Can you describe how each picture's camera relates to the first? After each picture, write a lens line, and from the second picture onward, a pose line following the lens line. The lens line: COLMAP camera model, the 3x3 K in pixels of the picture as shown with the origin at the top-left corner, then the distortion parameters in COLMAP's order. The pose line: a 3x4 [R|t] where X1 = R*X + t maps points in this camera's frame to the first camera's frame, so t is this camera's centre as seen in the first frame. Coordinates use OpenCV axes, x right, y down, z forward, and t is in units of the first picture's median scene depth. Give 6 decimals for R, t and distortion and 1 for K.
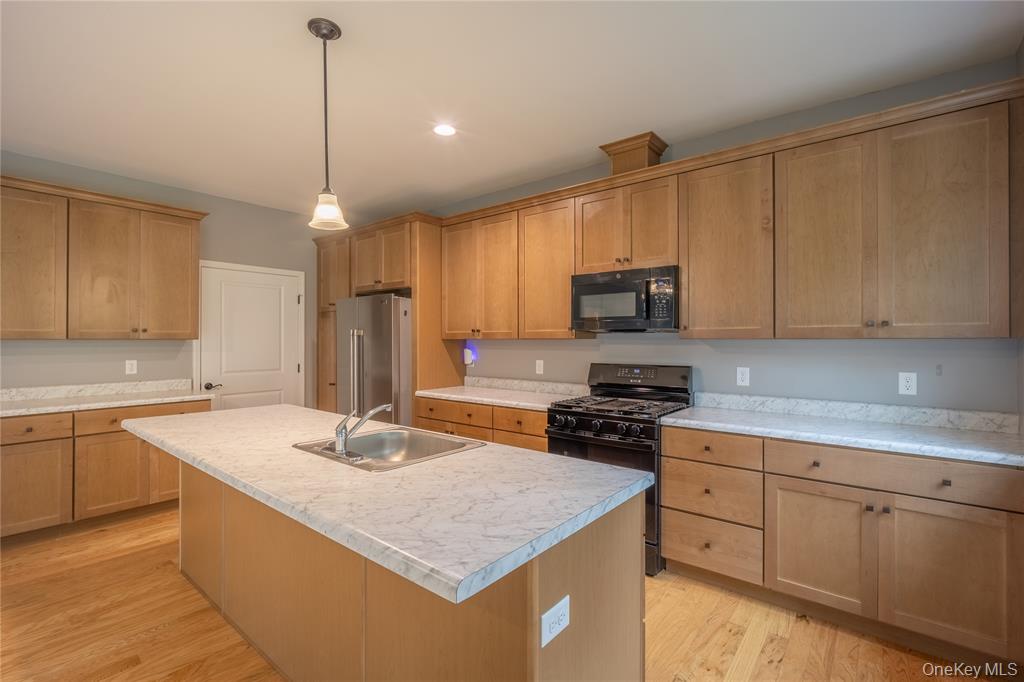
lens RADIAL K [[450.9, 0, 522.7], [0, 450.9, 340.1], [0, 0, 1]] dist [-0.007148, 0.001317]
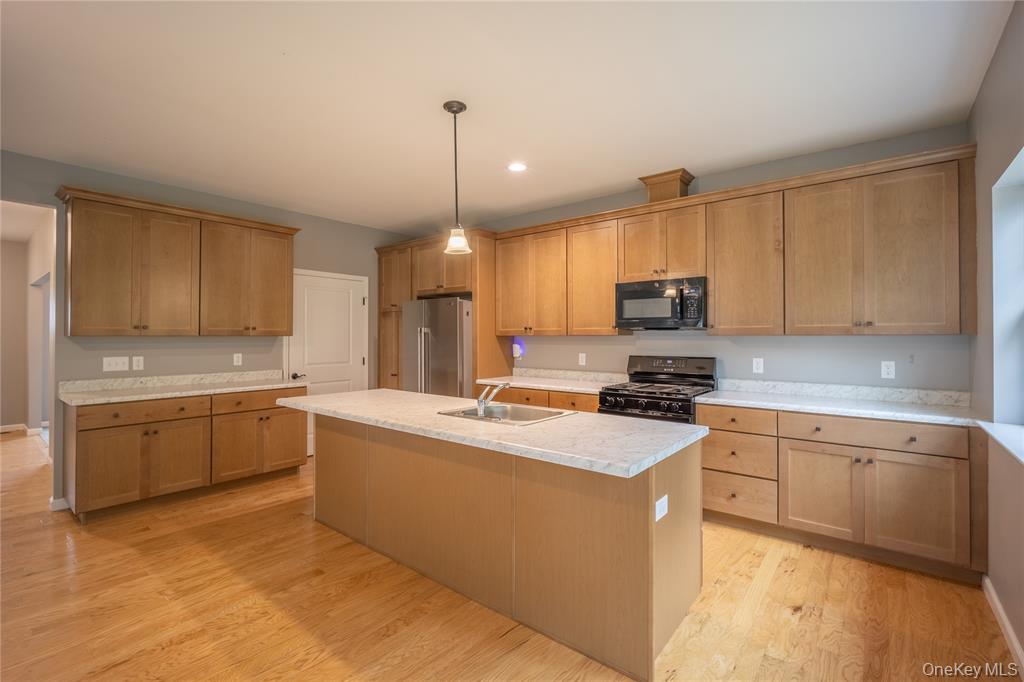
lens RADIAL K [[450.9, 0, 520.1], [0, 450.9, 333.9], [0, 0, 1]] dist [-0.007148, 0.001317]
pose [[1.000000, -0.000536, 0.000107, -0.169131], [0.000537, 0.999982, -0.006054, 0.000625], [-0.000104, 0.006054, 0.999982, -0.245579]]
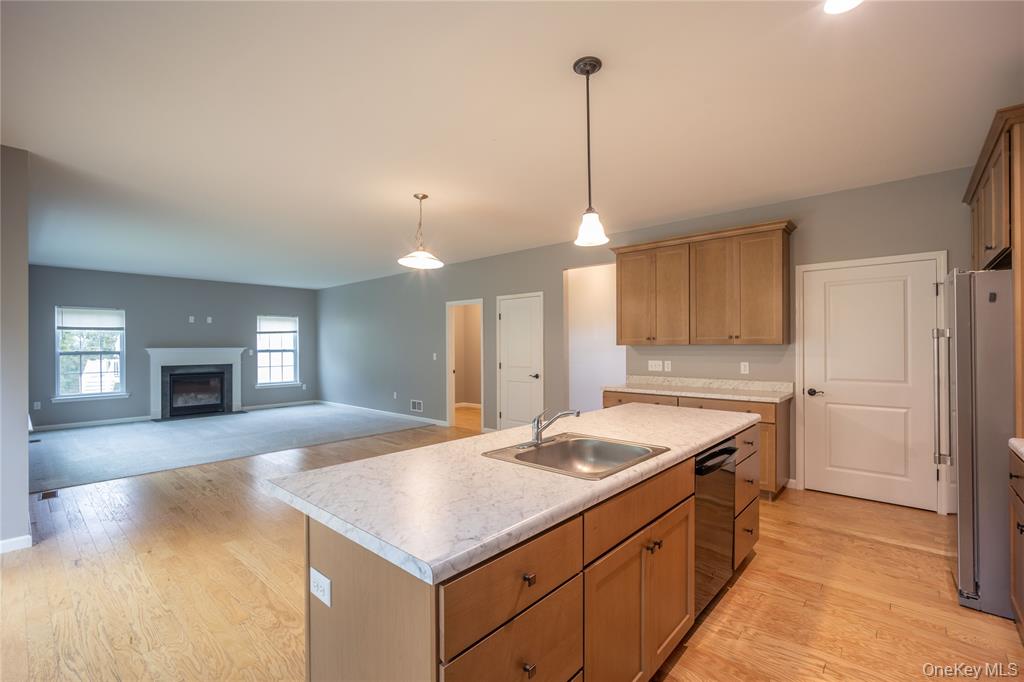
lens RADIAL K [[450.9, 0, 514.9], [0, 450.9, 345.6], [0, 0, 1]] dist [-0.007148, 0.001317]
pose [[-0.055877, -0.001424, -0.998437, 0.465045], [0.003701, 0.999992, -0.001634, 0.000698], [0.998431, -0.003787, -0.055871, 0.605899]]
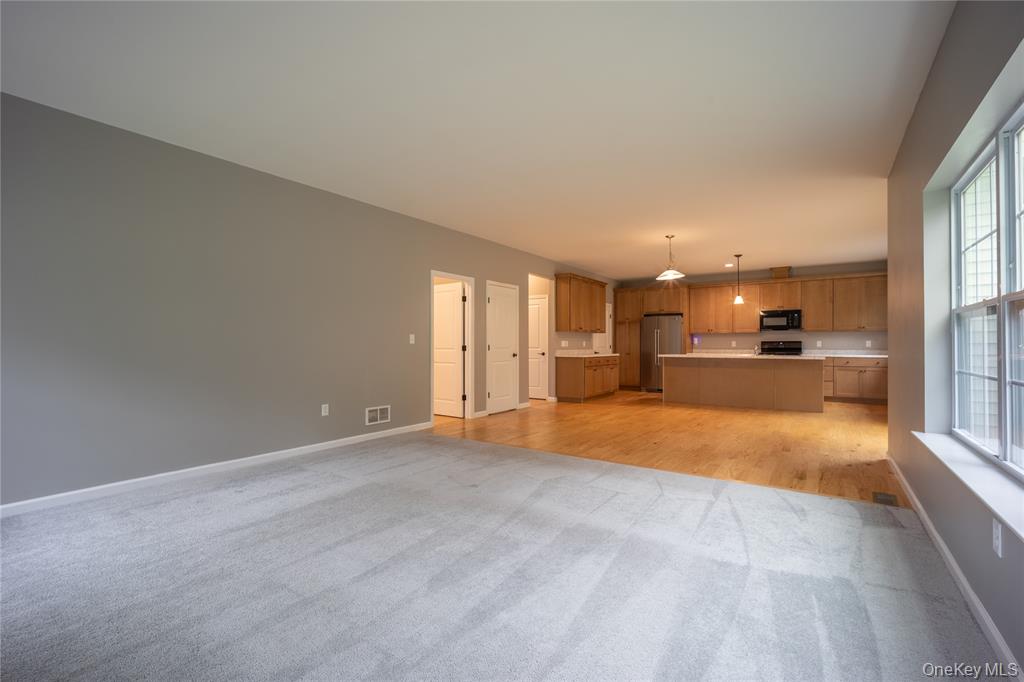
lens RADIAL K [[450.9, 0, 518.8], [0, 450.9, 343.7], [0, 0, 1]] dist [-0.007148, 0.001317]
pose [[0.997305, -0.000337, 0.073361, -1.896355], [0.000425, 0.999999, -0.001180, 0.082813], [-0.073360, 0.001208, 0.997305, -2.055354]]
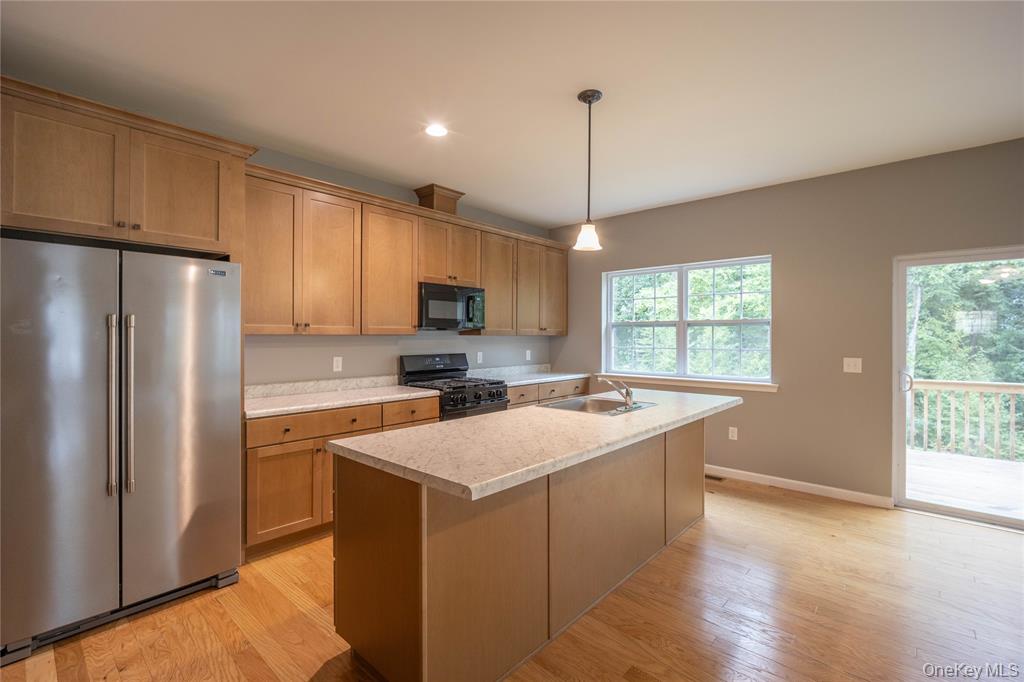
lens RADIAL K [[450.9, 0, 504.7], [0, 450.9, 334.9], [0, 0, 1]] dist [-0.007148, 0.001317]
pose [[0.076035, 0.006736, 0.997082, -1.201161], [0.002532, 0.999973, -0.006948, 0.007188], [-0.997102, 0.003053, 0.076015, 0.780062]]
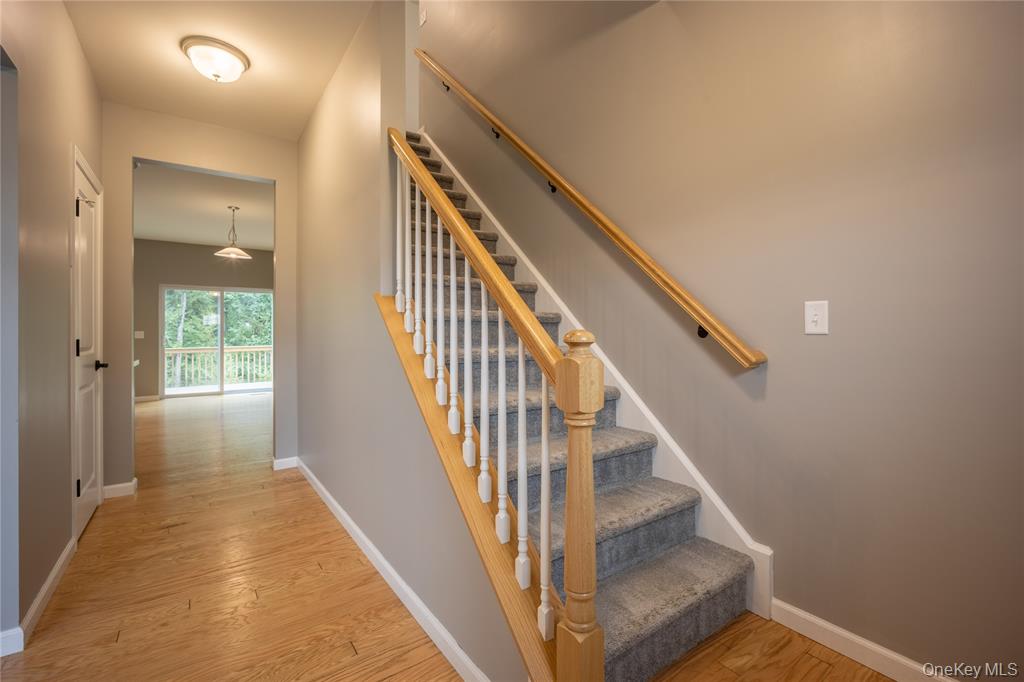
lens RADIAL K [[450.9, 0, 518.8], [0, 450.9, 335.2], [0, 0, 1]] dist [-0.007148, 0.001317]
pose [[-0.962366, 0.004518, 0.271718, -2.696528], [0.006633, 0.999954, 0.006868, 0.085406], [-0.271674, 0.008412, -0.962352, 1.813123]]
